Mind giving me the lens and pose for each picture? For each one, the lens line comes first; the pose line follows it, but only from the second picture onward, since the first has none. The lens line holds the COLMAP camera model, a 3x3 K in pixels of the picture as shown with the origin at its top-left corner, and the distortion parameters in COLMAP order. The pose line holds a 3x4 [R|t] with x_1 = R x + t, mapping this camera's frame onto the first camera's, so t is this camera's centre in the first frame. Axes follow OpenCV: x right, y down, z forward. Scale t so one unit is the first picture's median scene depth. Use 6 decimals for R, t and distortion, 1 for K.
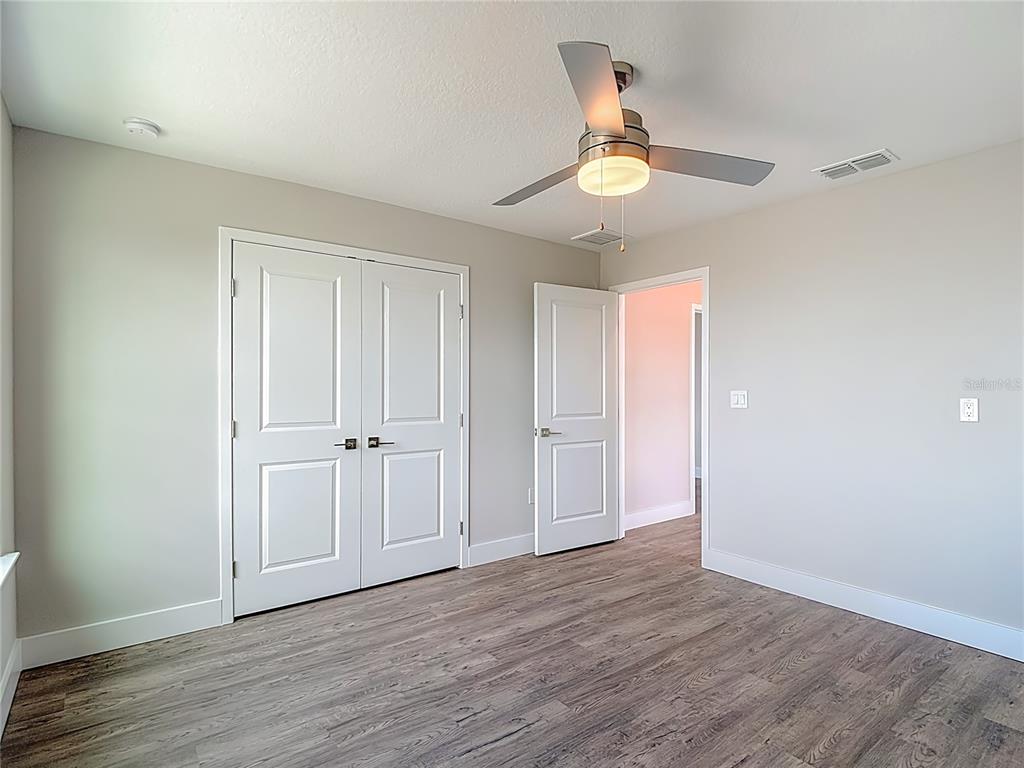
lens RADIAL K [[549.7, 0, 514.1], [0, 549.7, 385.0], [0, 0, 1]] dist [0.012780, -0.010985]
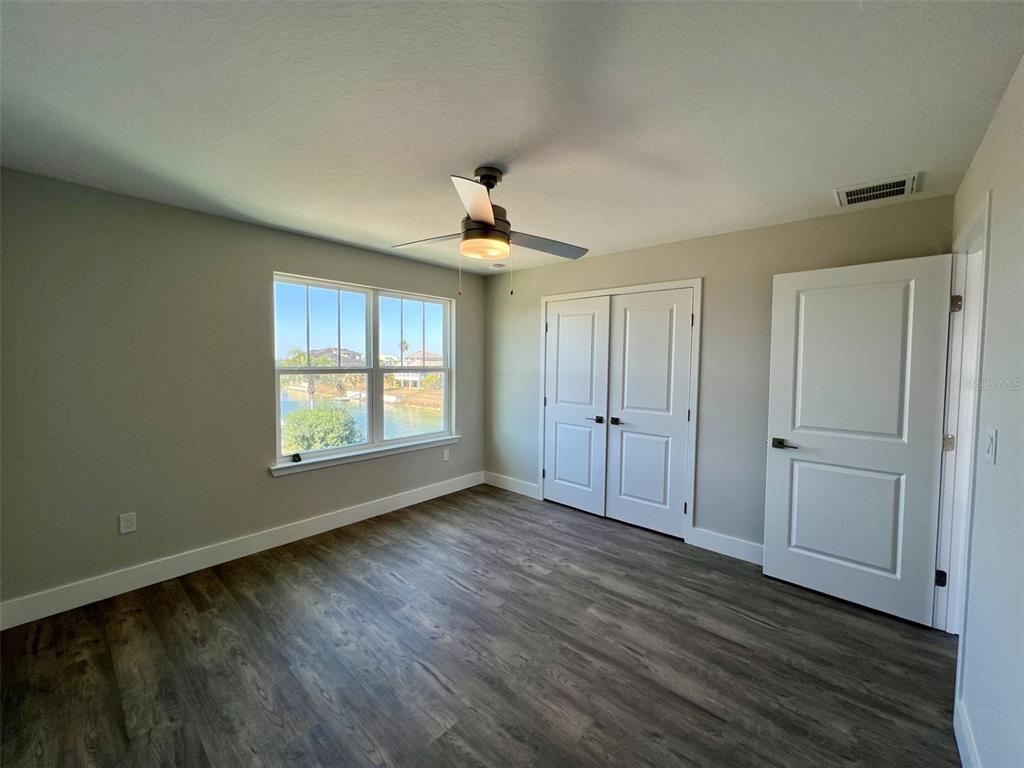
lens RADIAL K [[405.0, 0, 509.3], [0, 405.0, 385.9], [0, 0, 1]] dist [0.016671, 0.000142]
pose [[0.194997, 0.054757, -0.979274, 0.840315], [-0.011329, 0.998500, 0.053576, -0.049368], [0.980738, 0.000647, 0.195325, 0.598747]]
